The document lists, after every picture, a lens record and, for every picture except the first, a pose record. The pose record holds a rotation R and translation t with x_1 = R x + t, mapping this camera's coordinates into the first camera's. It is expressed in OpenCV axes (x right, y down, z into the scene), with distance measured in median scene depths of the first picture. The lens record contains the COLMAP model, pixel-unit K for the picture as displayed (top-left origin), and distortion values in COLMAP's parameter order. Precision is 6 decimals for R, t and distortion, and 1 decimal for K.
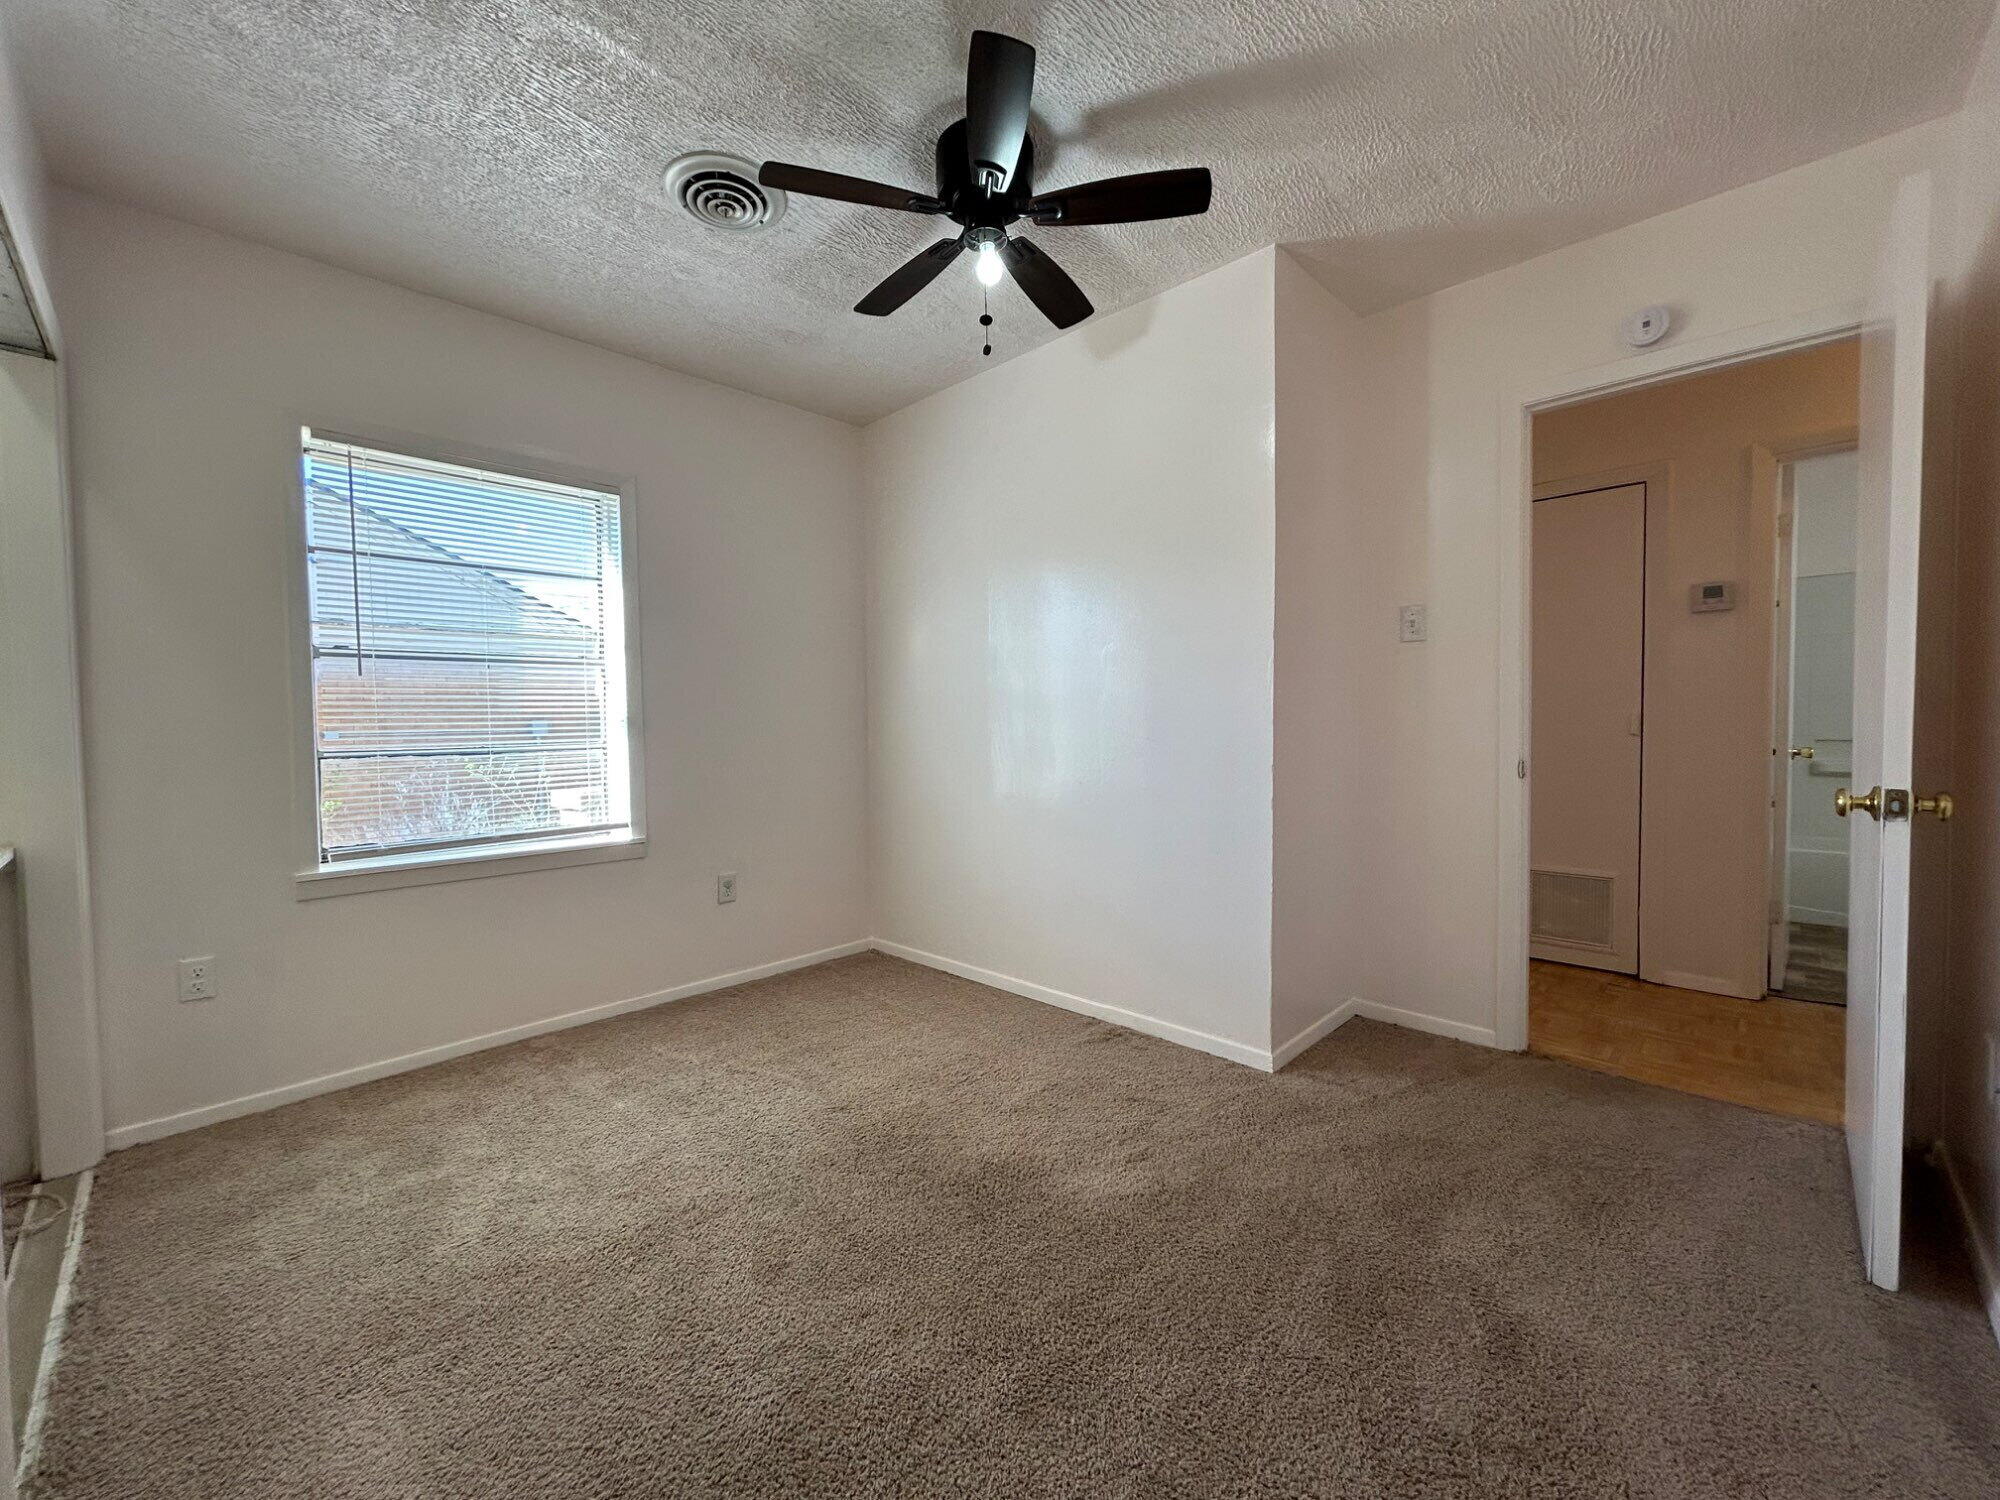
lens RADIAL K [[796.4, 0, 993.1], [0, 796.4, 748.8], [0, 0, 1]] dist [-0.000542, -0.000190]
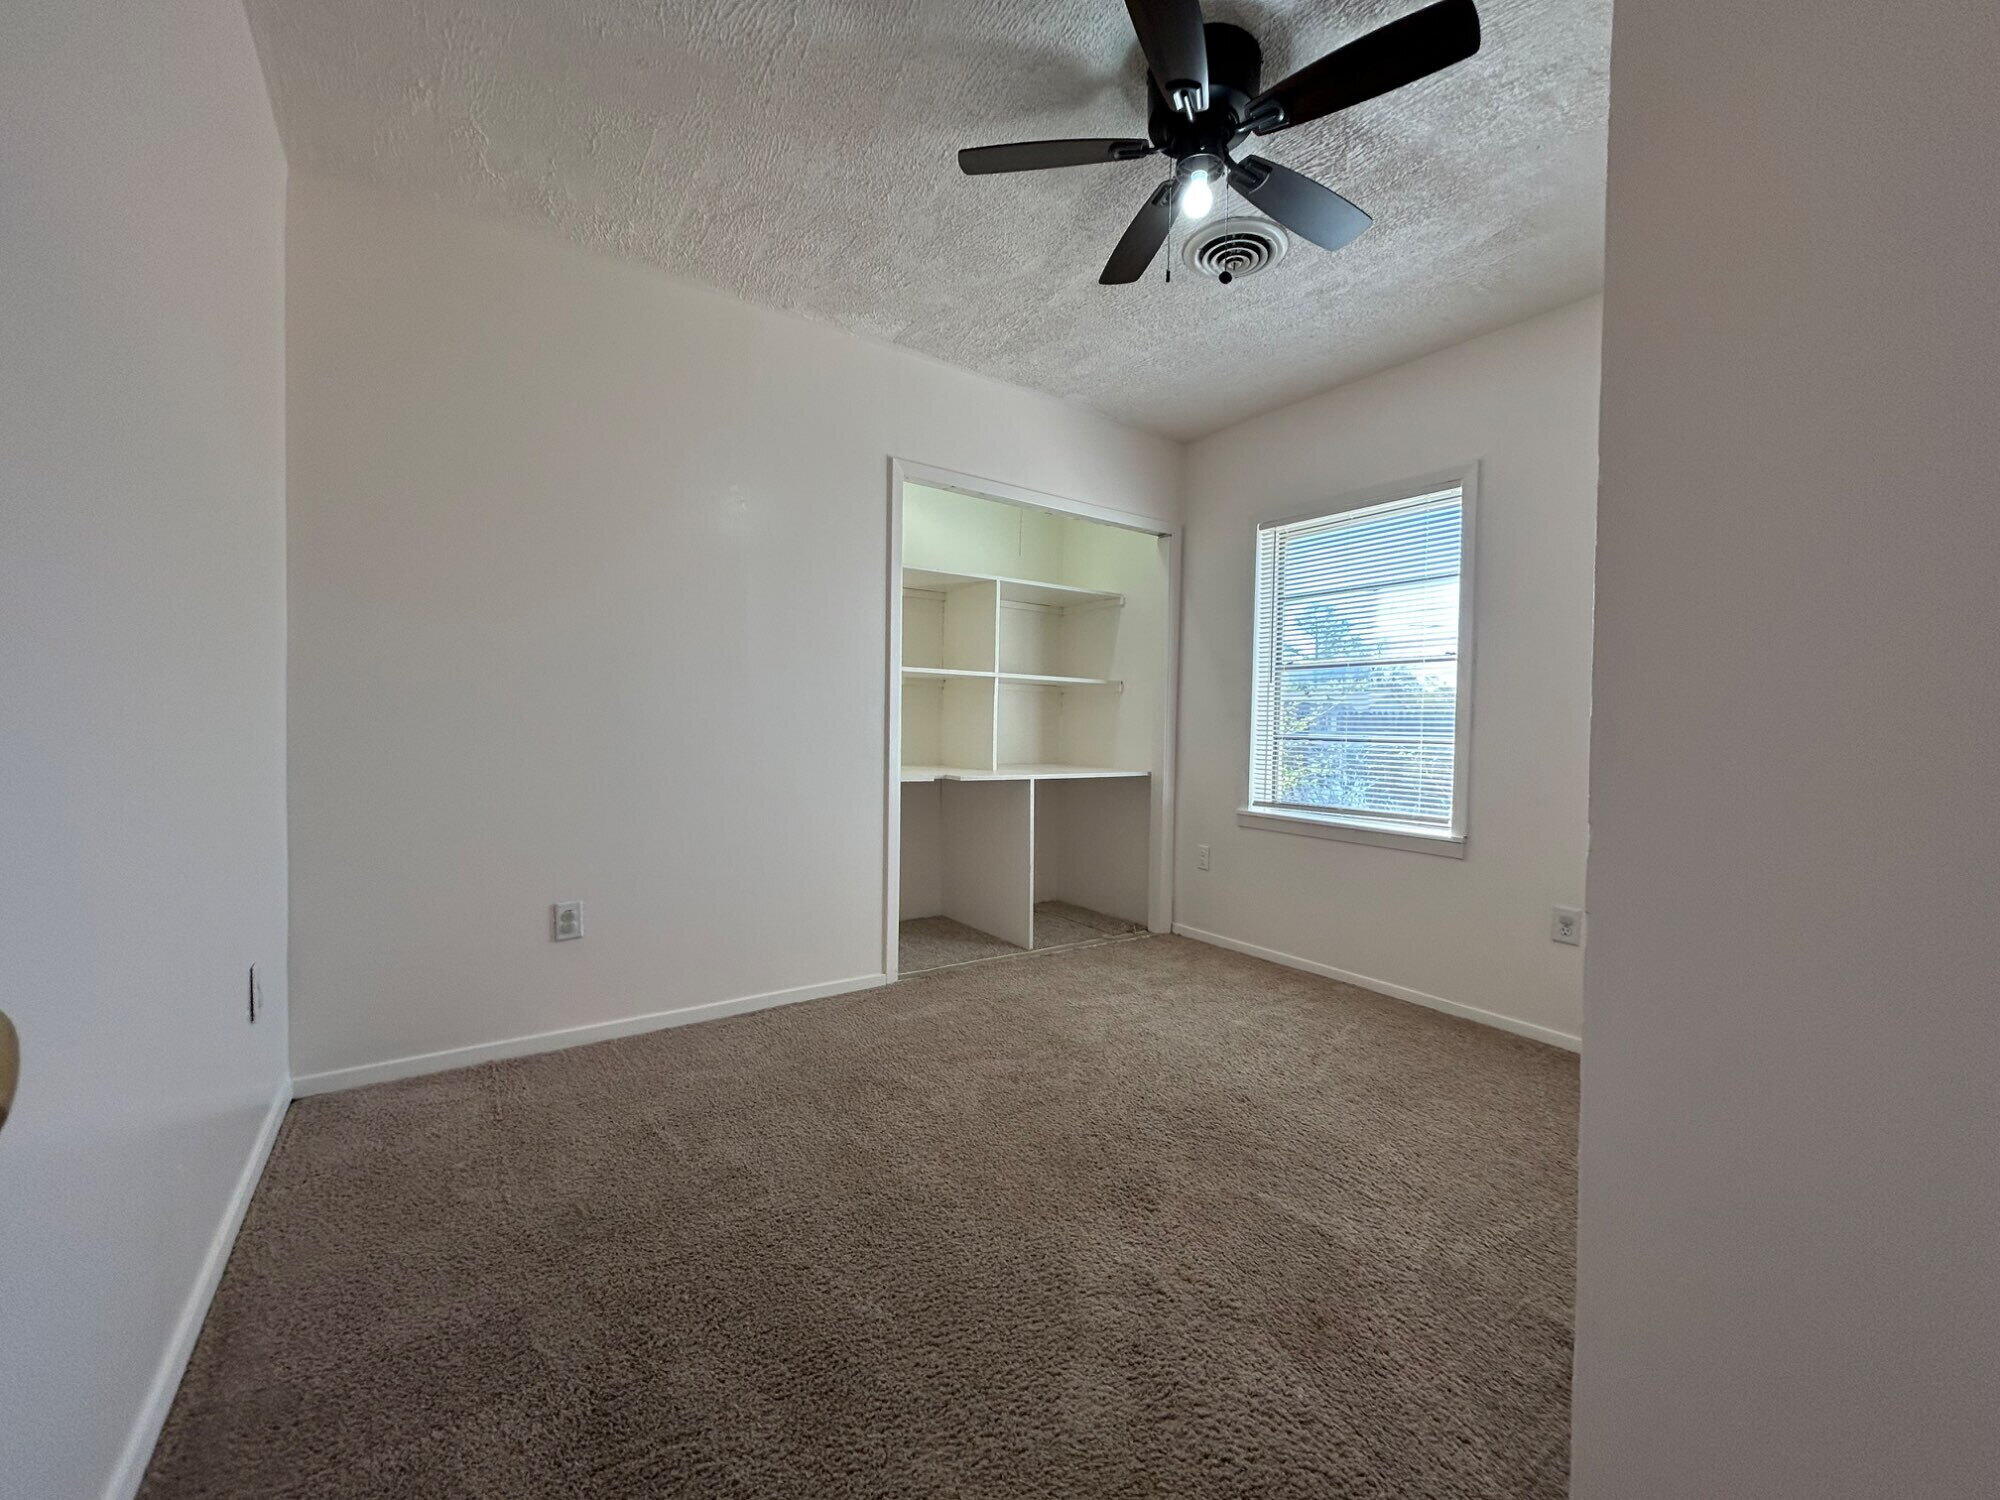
lens RADIAL K [[796.4, 0, 993.1], [0, 796.4, 746.2], [0, 0, 1]] dist [-0.000542, -0.000190]
pose [[-0.187421, 0.034963, -0.981657, 0.715900], [-0.052988, 0.997551, 0.045646, -0.013531], [0.980849, 0.060571, -0.185110, 0.739368]]
